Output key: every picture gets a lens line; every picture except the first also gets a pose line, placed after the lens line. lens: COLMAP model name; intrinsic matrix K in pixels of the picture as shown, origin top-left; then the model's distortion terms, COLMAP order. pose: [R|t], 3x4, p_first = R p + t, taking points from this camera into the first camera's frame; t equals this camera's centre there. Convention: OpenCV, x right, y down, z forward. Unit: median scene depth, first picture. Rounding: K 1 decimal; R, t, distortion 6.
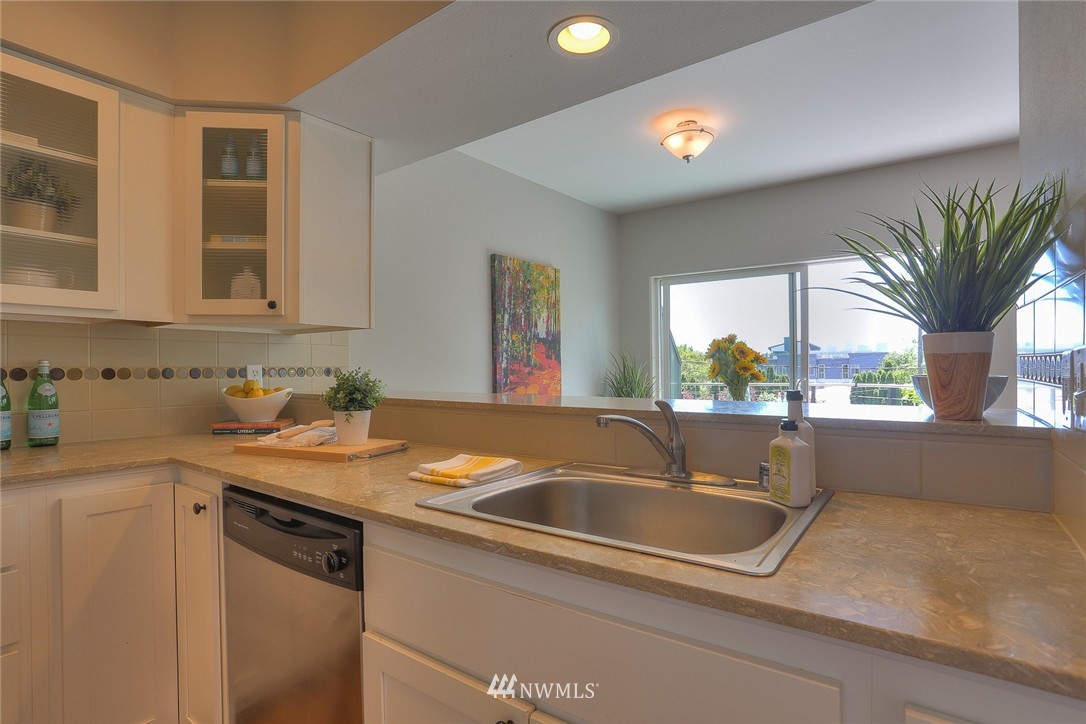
lens RADIAL K [[539.4, 0, 533.2], [0, 539.4, 370.3], [0, 0, 1]] dist [-0.055682, 0.023655]
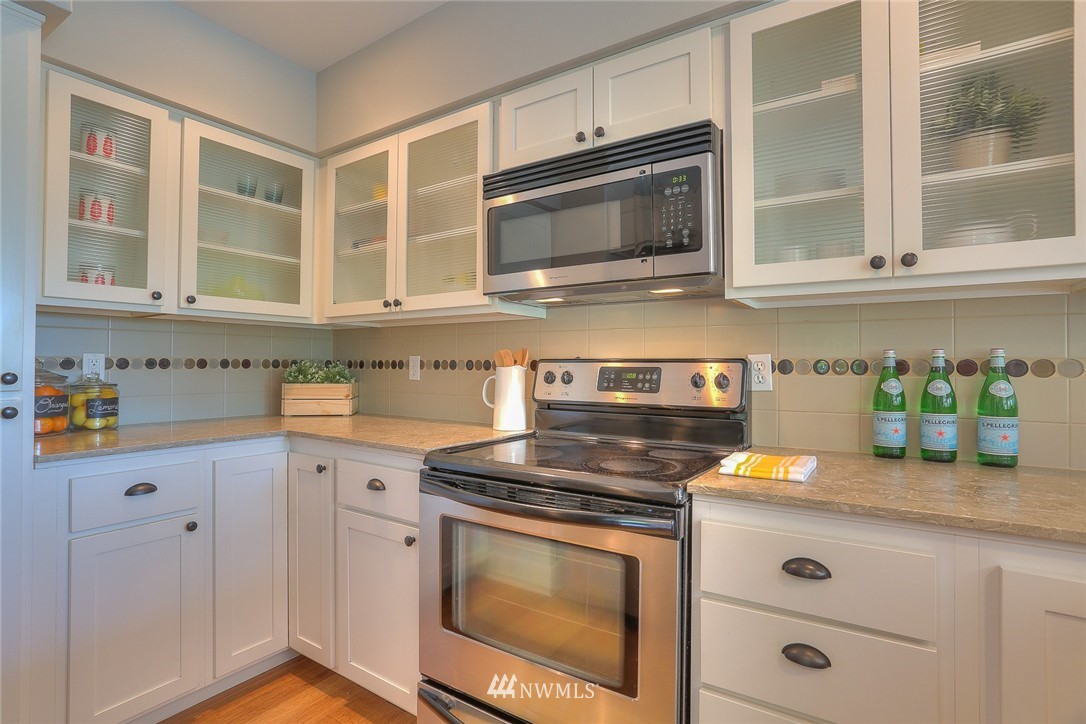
lens RADIAL K [[539.4, 0, 539.9], [0, 539.4, 358.3], [0, 0, 1]] dist [-0.055682, 0.023655]
pose [[0.050899, -0.005018, -0.998691, -0.110225], [-0.005543, 0.999971, -0.005307, 0.000818], [0.998688, 0.005806, 0.050869, 0.150436]]
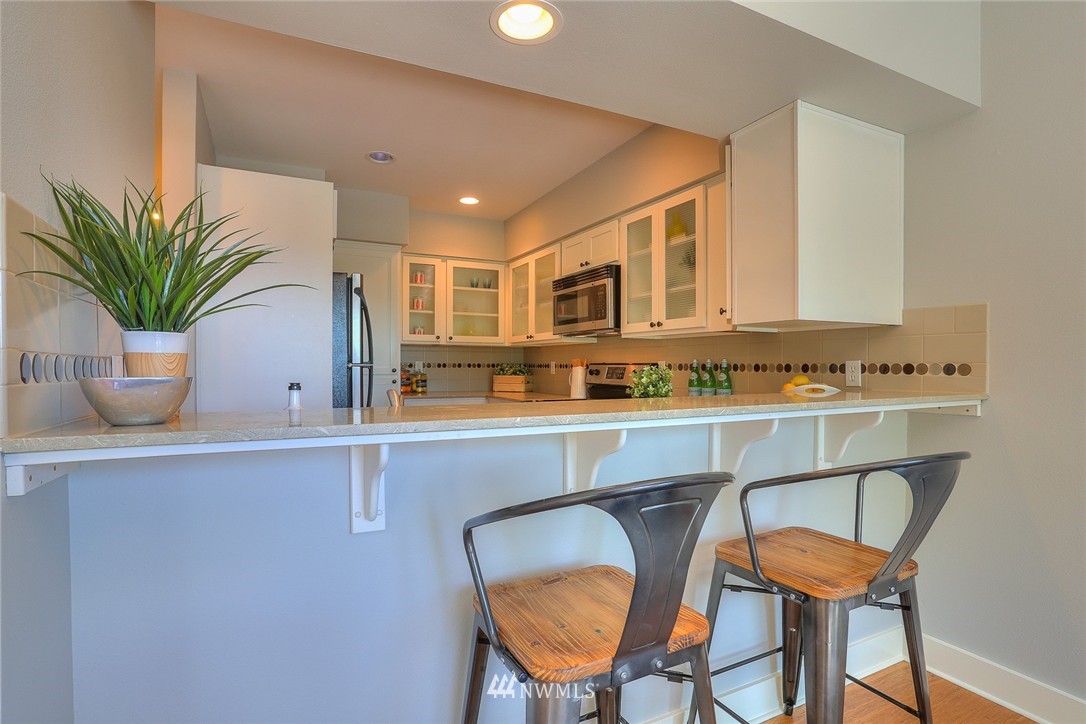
lens RADIAL K [[539.4, 0, 525.2], [0, 539.4, 386.6], [0, 0, 1]] dist [-0.055682, 0.023655]
pose [[-0.469415, 0.039086, -0.882112, 0.384300], [-0.002617, 0.998954, 0.045656, -0.003527], [0.882974, 0.023740, -0.468821, 0.579575]]
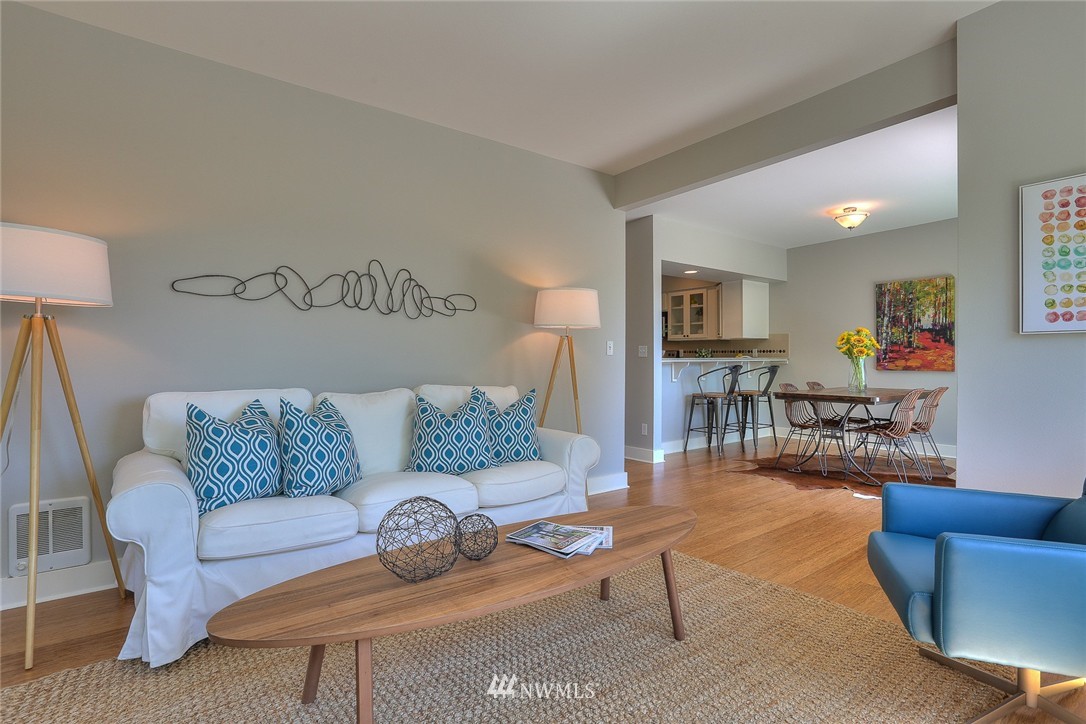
lens RADIAL K [[539.4, 0, 527.4], [0, 539.4, 363.4], [0, 0, 1]] dist [-0.055682, 0.023655]
pose [[-0.308646, 0.014816, -0.951062, 1.857821], [-0.003039, 0.999858, 0.016562, 0.016721], [0.951172, 0.008003, -0.308557, 0.431527]]
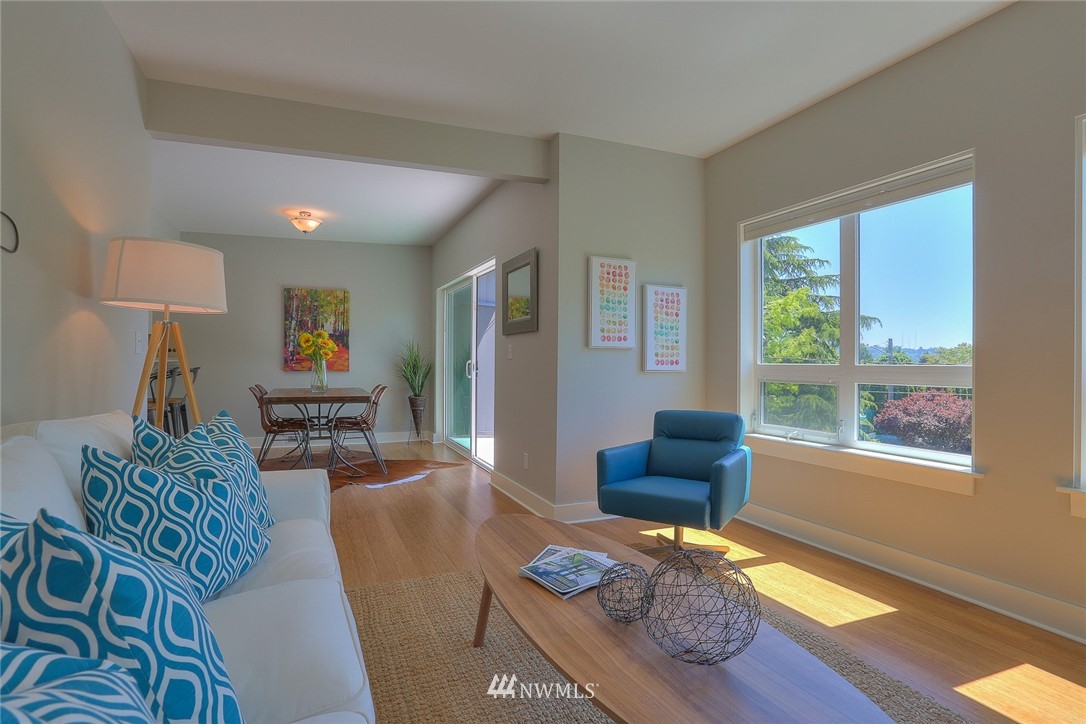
lens RADIAL K [[539.4, 0, 546.4], [0, 539.4, 365.3], [0, 0, 1]] dist [-0.055682, 0.023655]
pose [[0.865466, 0.017123, -0.500674, 1.547399], [-0.017419, 0.999840, 0.004084, 0.021913], [0.500664, 0.005187, 0.865626, -0.114225]]
